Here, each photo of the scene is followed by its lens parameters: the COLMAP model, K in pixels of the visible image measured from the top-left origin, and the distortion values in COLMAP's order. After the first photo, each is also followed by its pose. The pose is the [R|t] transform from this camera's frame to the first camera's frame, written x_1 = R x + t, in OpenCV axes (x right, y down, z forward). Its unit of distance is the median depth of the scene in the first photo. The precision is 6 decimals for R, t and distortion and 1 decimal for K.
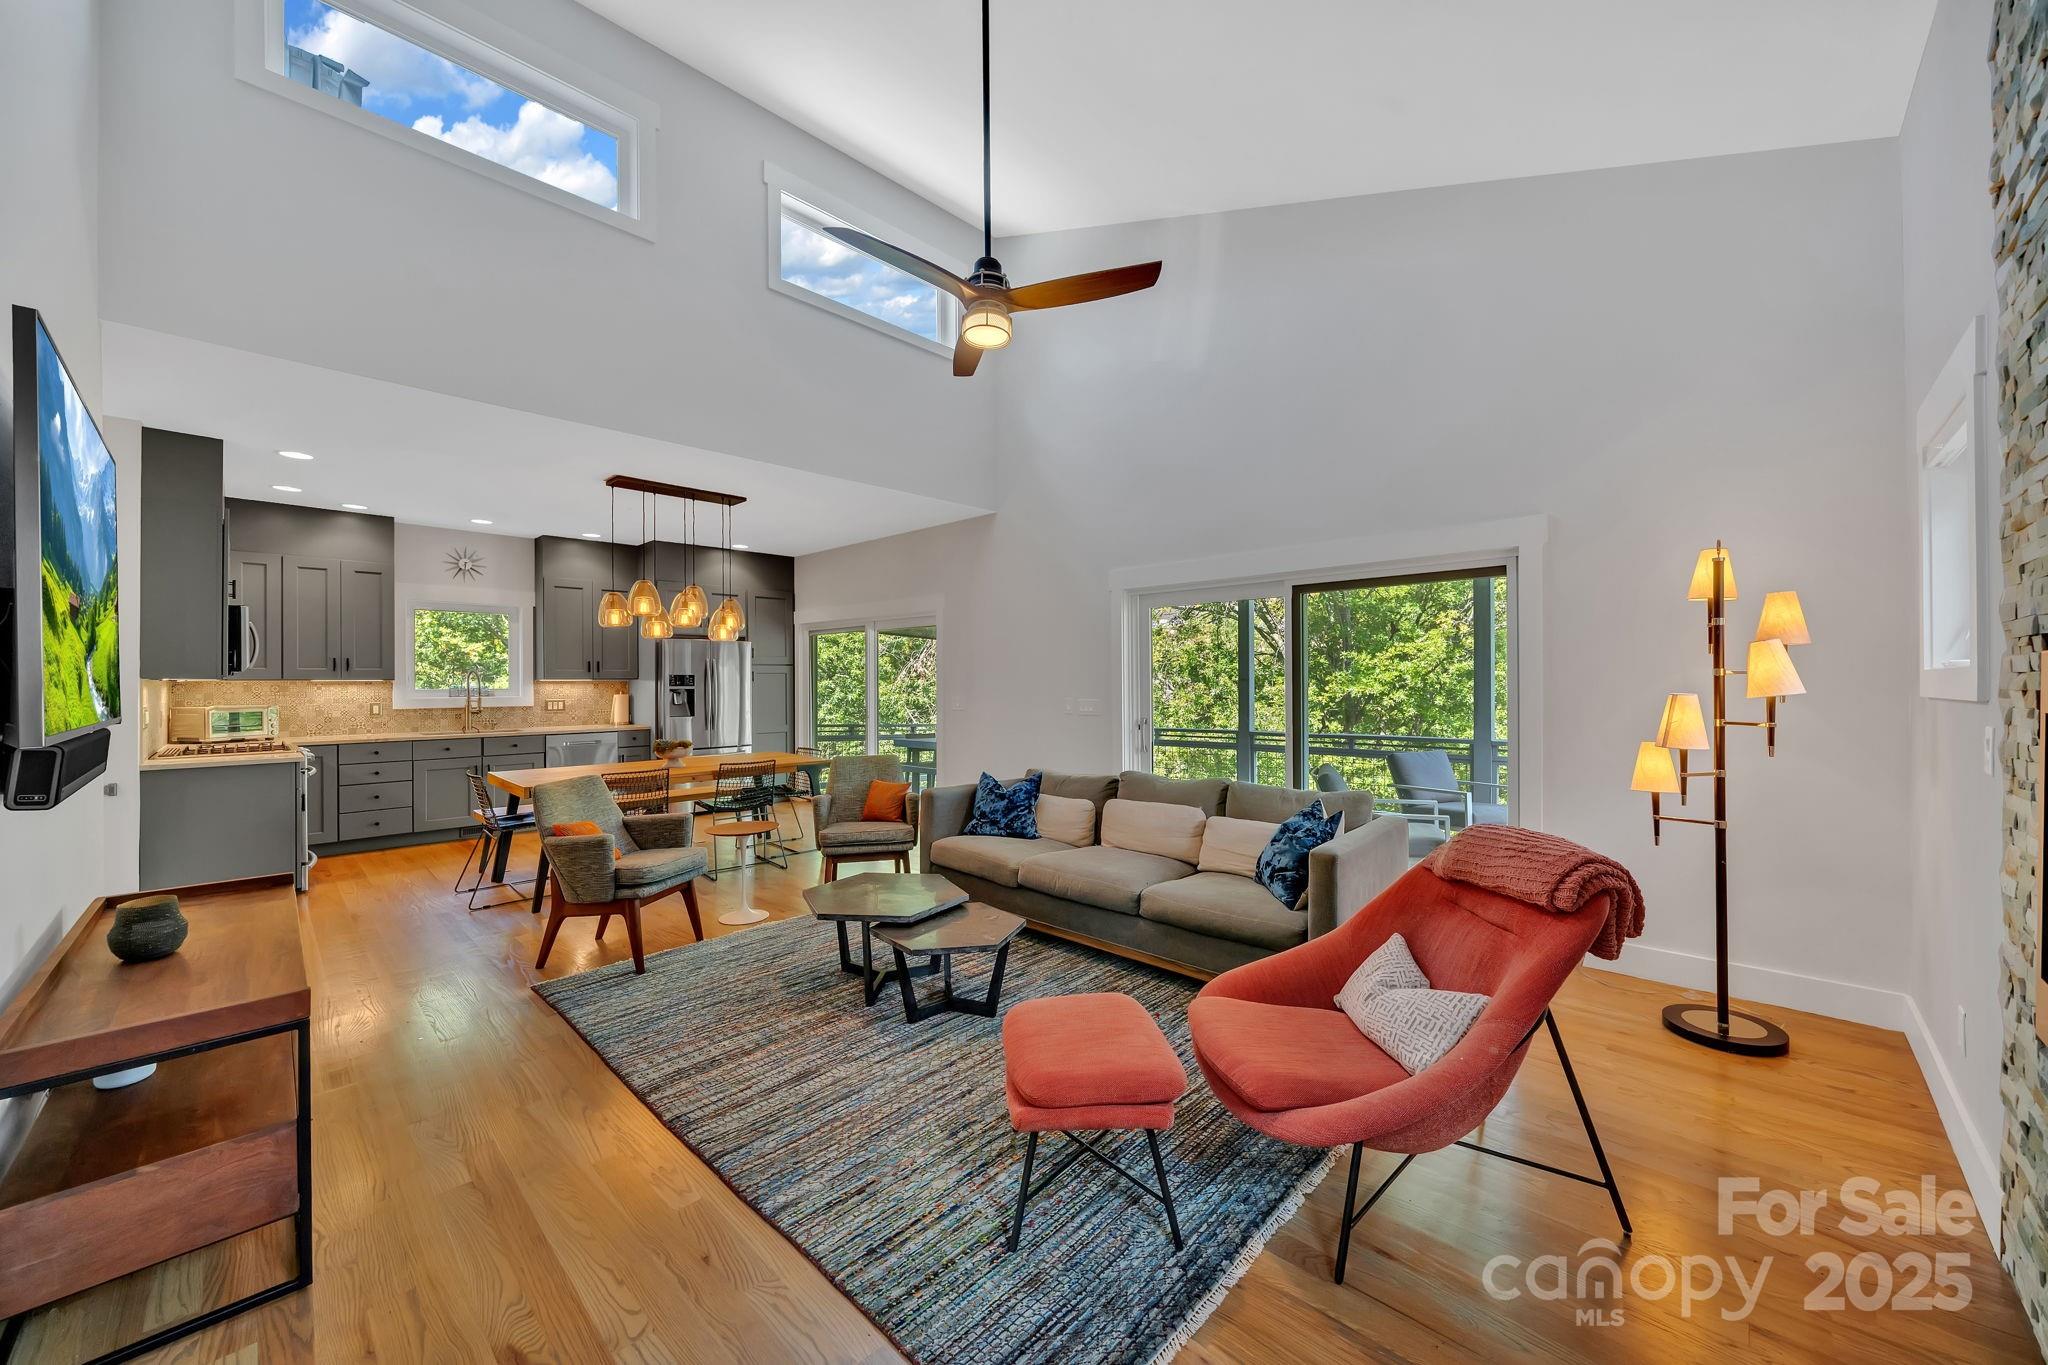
lens RADIAL K [[751.2, 0, 1020.6], [0, 751.2, 679.5], [0, 0, 1]] dist [0.000753, 0.000183]
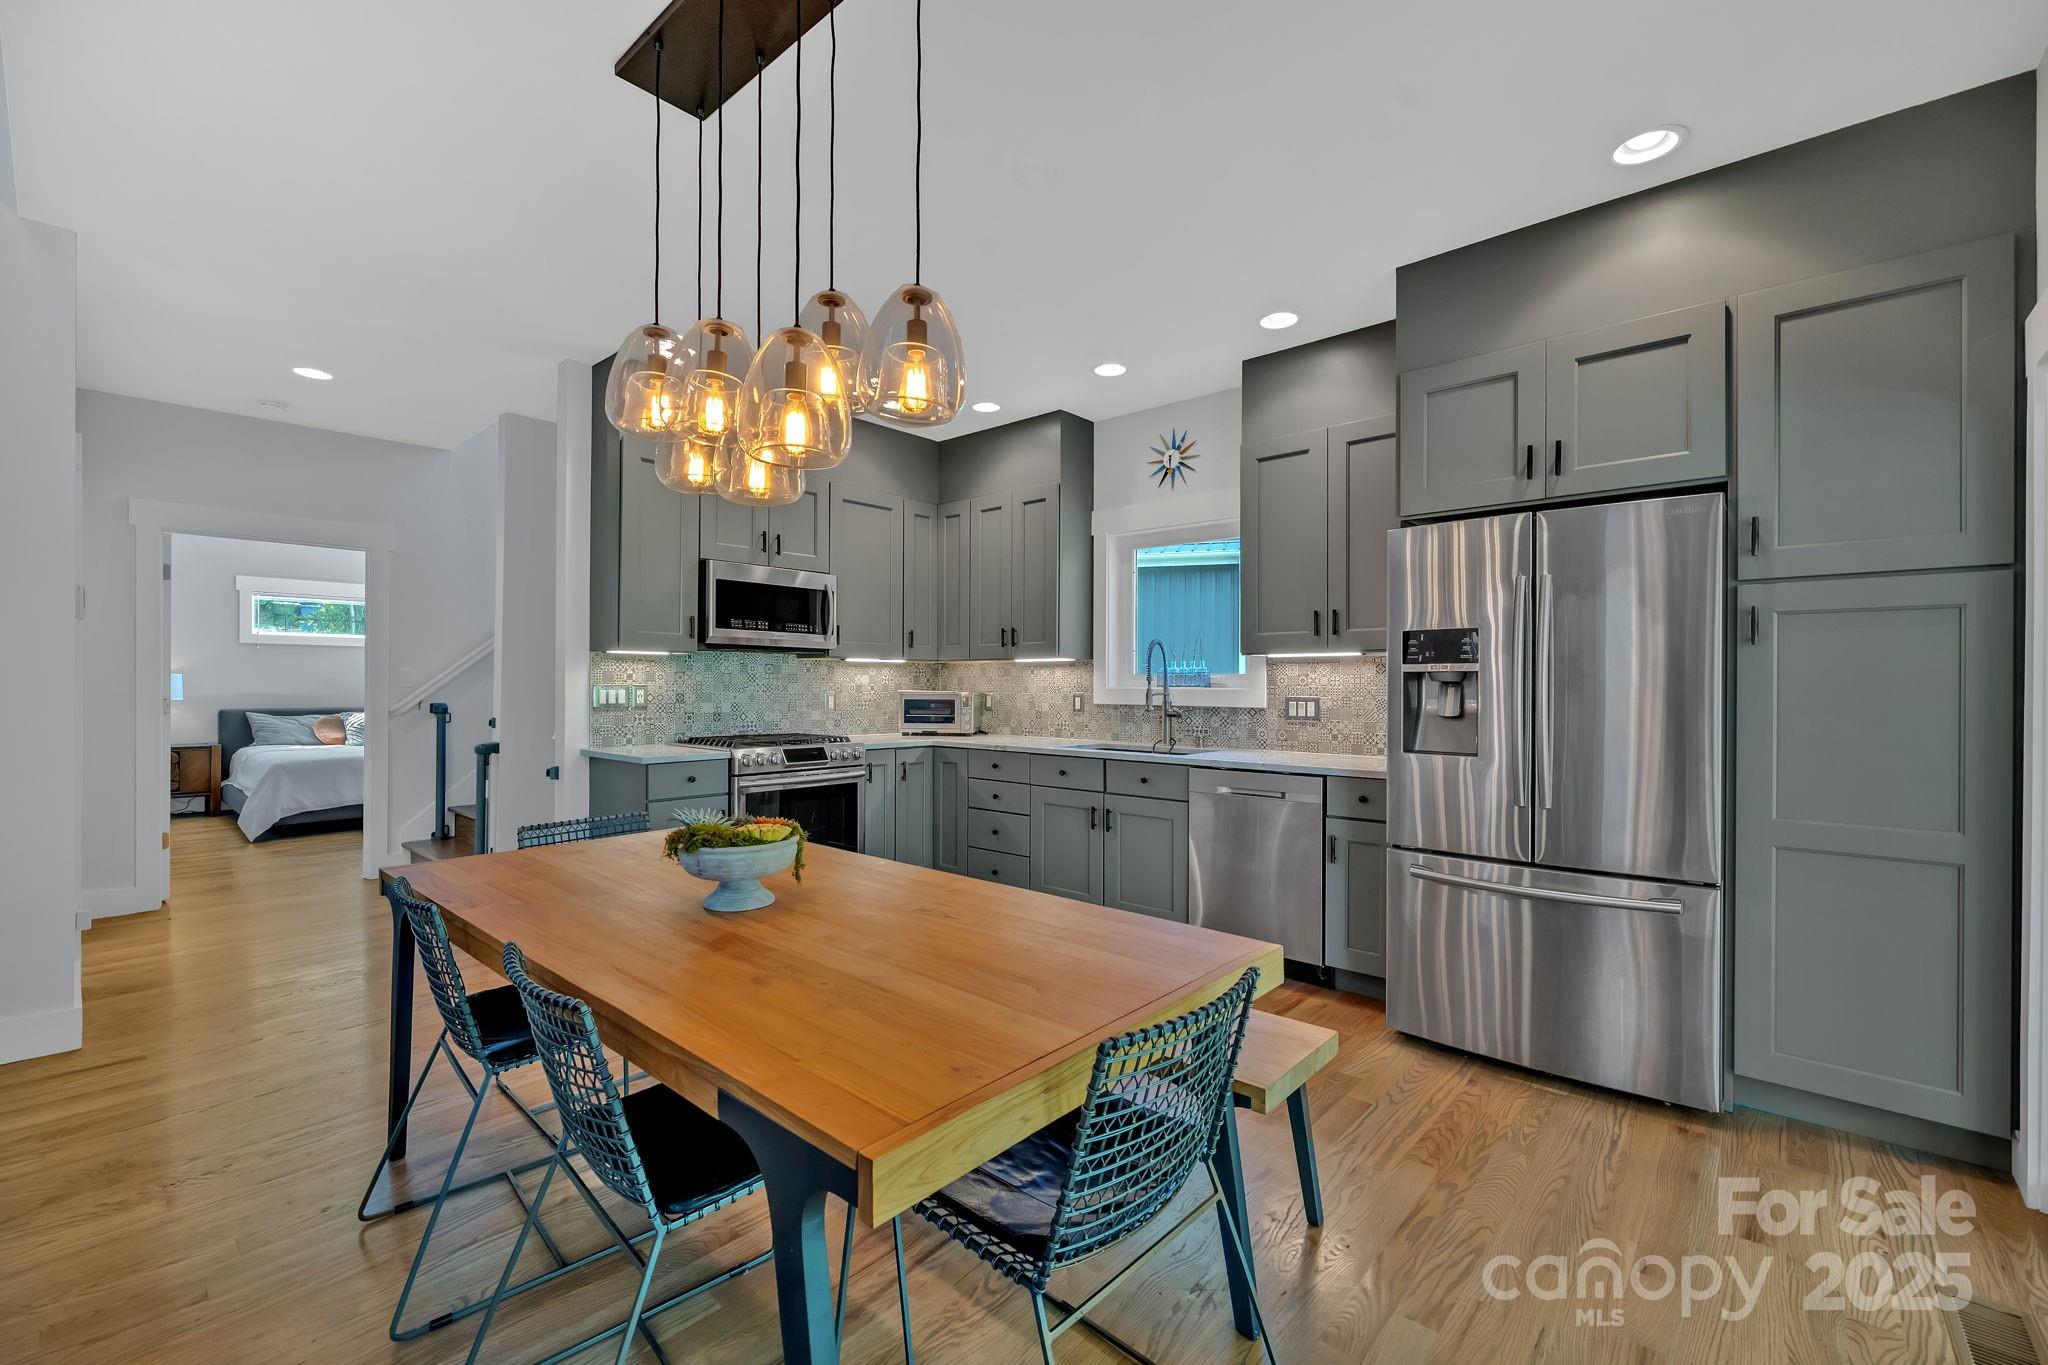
lens RADIAL K [[835.4, 0, 1008.9], [0, 835.4, 688.9], [0, 0, 1]] dist [-0.003791, -0.000401]
pose [[0.045424, 0.009370, -0.998924, -0.097273], [-0.003710, 0.999951, 0.009211, 0.019043], [0.998961, 0.003287, 0.045457, 0.848889]]
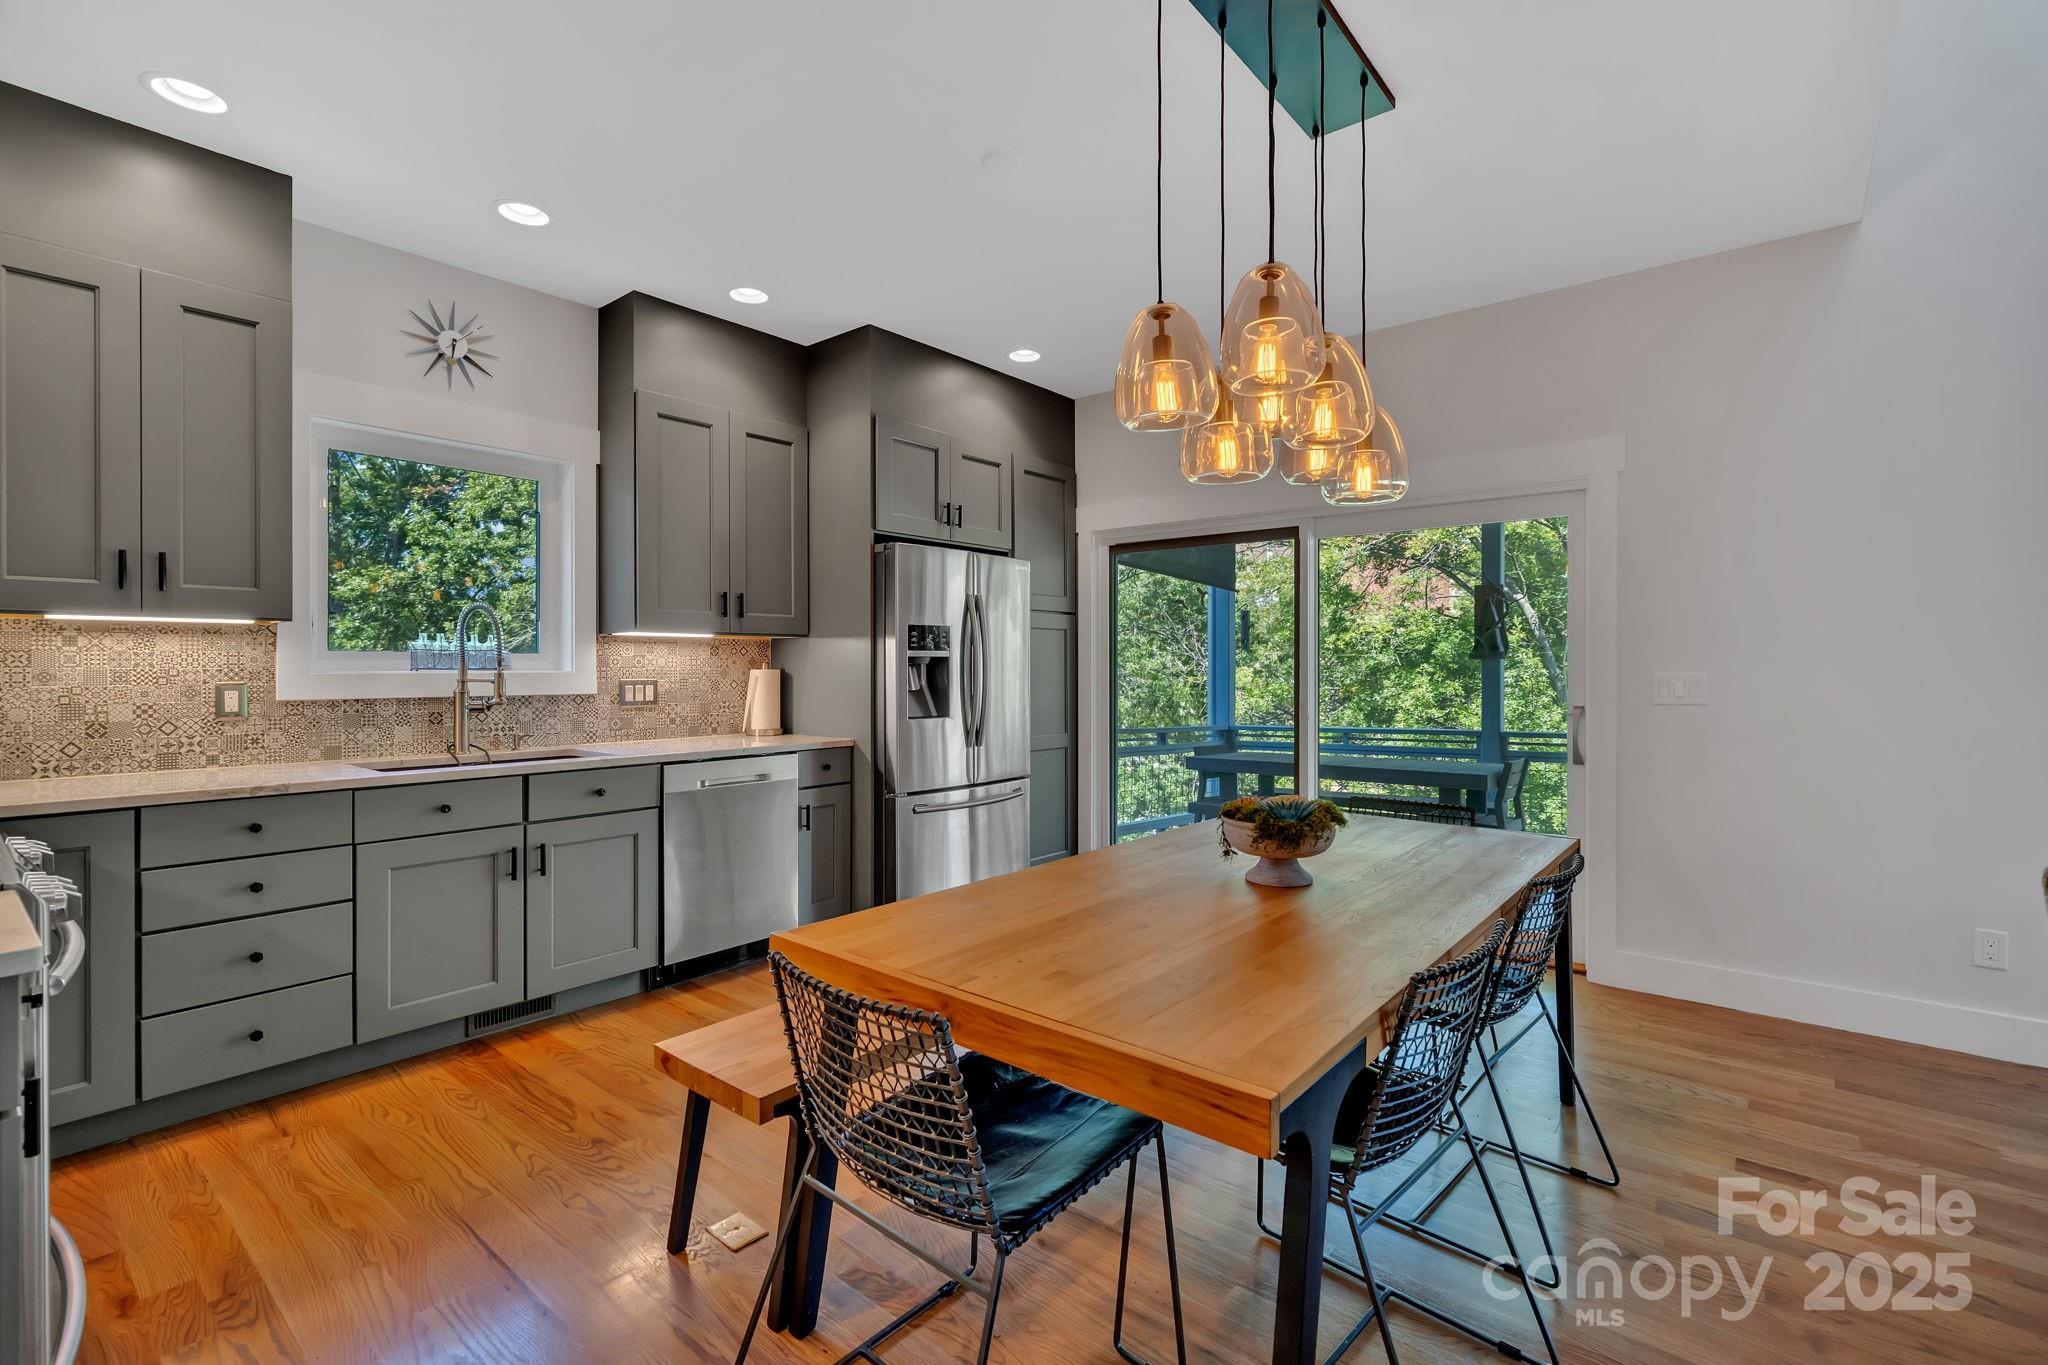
lens RADIAL K [[905.9, 0, 1020.0], [0, 905.9, 667.7], [0, 0, 1]] dist [0.004428, 0.001396]
pose [[0.997305, 0.003647, 0.073277, -0.469952], [-0.003717, 0.999993, 0.000823, 0.020181], [-0.073274, -0.001093, 0.997311, 0.488919]]
